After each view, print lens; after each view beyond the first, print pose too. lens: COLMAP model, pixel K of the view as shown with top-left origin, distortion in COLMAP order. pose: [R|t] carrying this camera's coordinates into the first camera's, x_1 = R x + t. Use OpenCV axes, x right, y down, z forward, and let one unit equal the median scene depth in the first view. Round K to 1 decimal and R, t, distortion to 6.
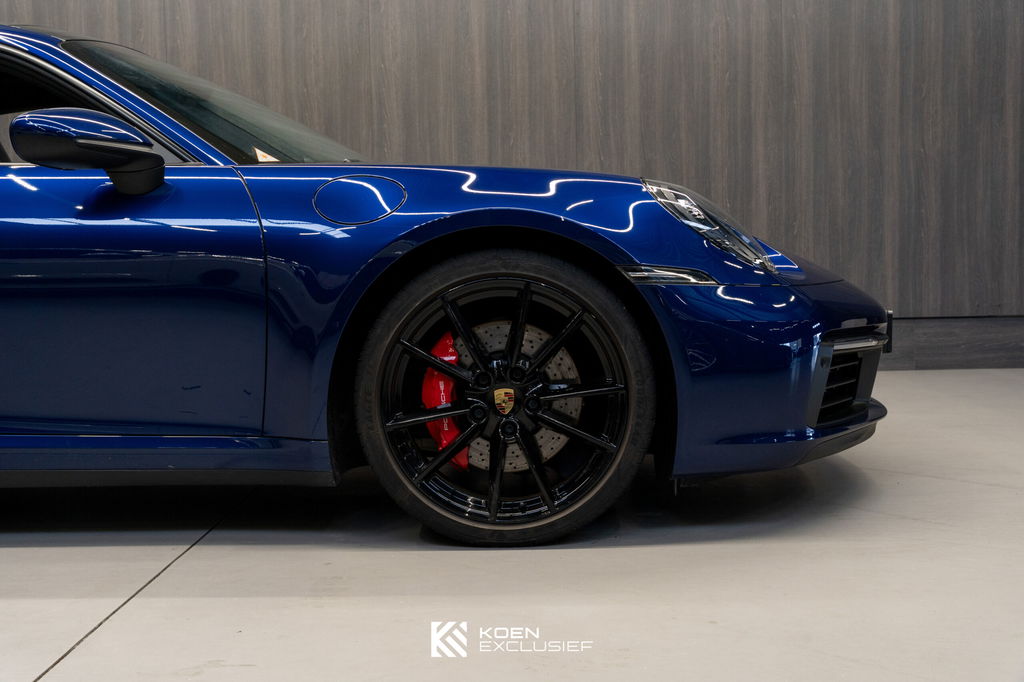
lens RADIAL K [[1329.8, 0, 510.9], [0, 1329.8, 341.4], [0, 0, 1]] dist [-0.011944, 0.000000]
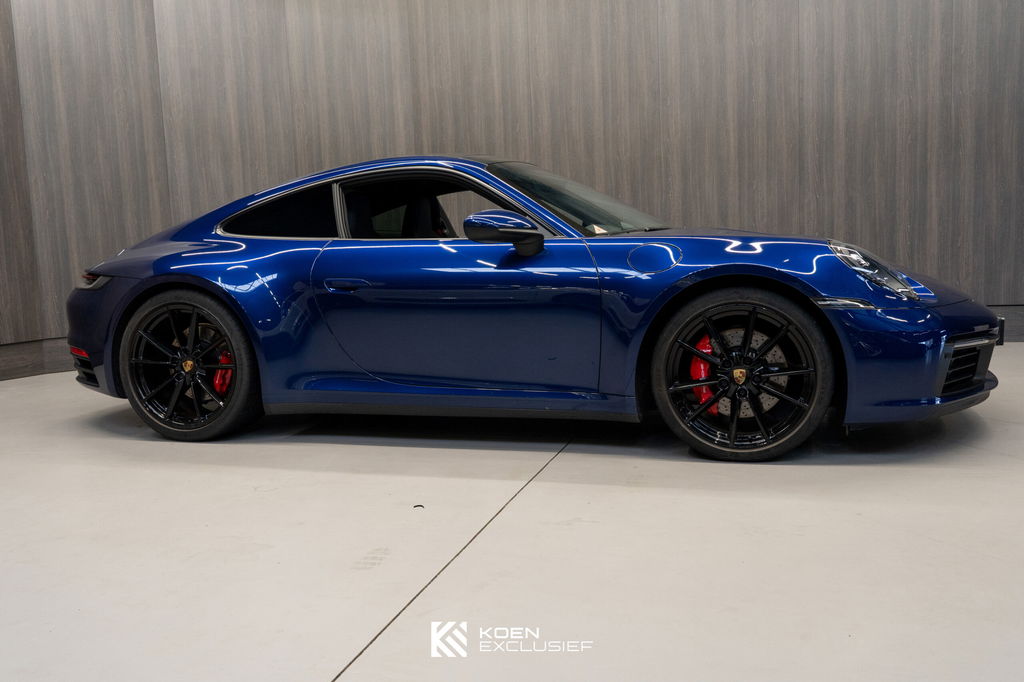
lens RADIAL K [[913.6, 0, 511.2], [0, 913.6, 340.2], [0, 0, 1]] dist [-0.002508, 0.010256]
pose [[0.965180, 0.011355, -0.261339, 0.016379], [-0.000700, 0.999166, 0.040828, -0.044925], [0.261585, -0.039224, 0.964383, -0.183440]]
